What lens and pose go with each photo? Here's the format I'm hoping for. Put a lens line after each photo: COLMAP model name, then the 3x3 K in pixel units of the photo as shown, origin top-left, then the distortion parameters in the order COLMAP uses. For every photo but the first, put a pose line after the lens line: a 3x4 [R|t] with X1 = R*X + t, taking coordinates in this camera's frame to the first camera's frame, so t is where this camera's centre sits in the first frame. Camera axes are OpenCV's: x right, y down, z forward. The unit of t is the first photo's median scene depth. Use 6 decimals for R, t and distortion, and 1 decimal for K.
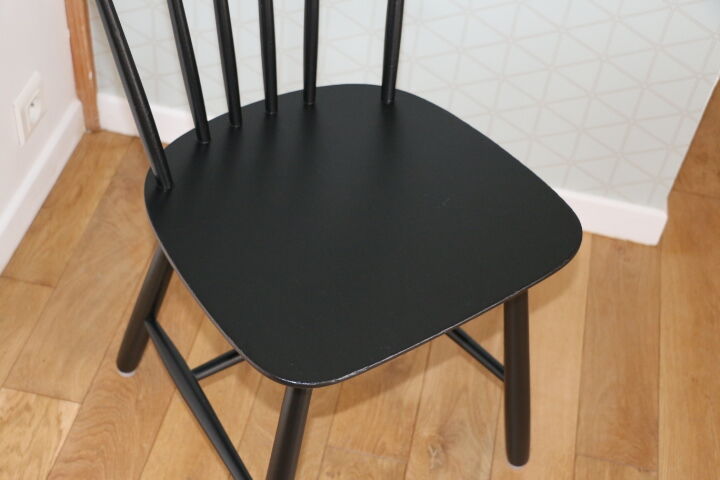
lens RADIAL K [[1148.1, 0, 360.0], [0, 1148.1, 240.0], [0, 0, 1]] dist [0.139862, 0.152477]
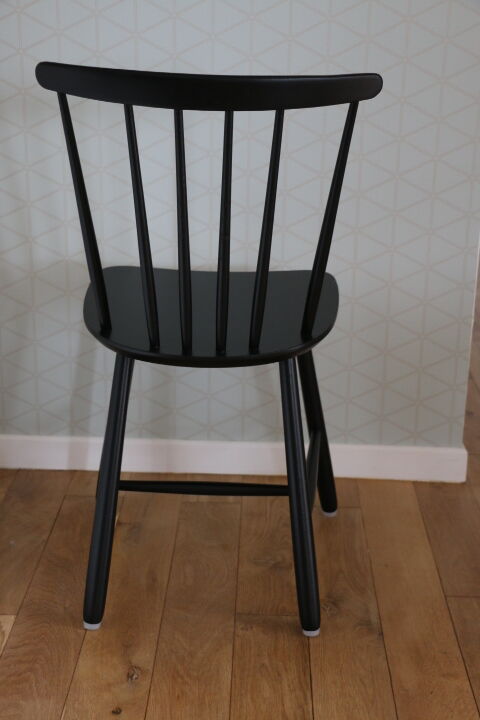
lens RADIAL K [[1148.1, 0, 240.0], [0, 1148.1, 360.0], [0, 0, 1]] dist [0.139862, 0.152477]
pose [[0.983345, -0.121204, 0.135437, -0.147613], [0.169306, 0.881860, -0.440066, 0.455225], [-0.066098, 0.455667, 0.887693, -0.138168]]
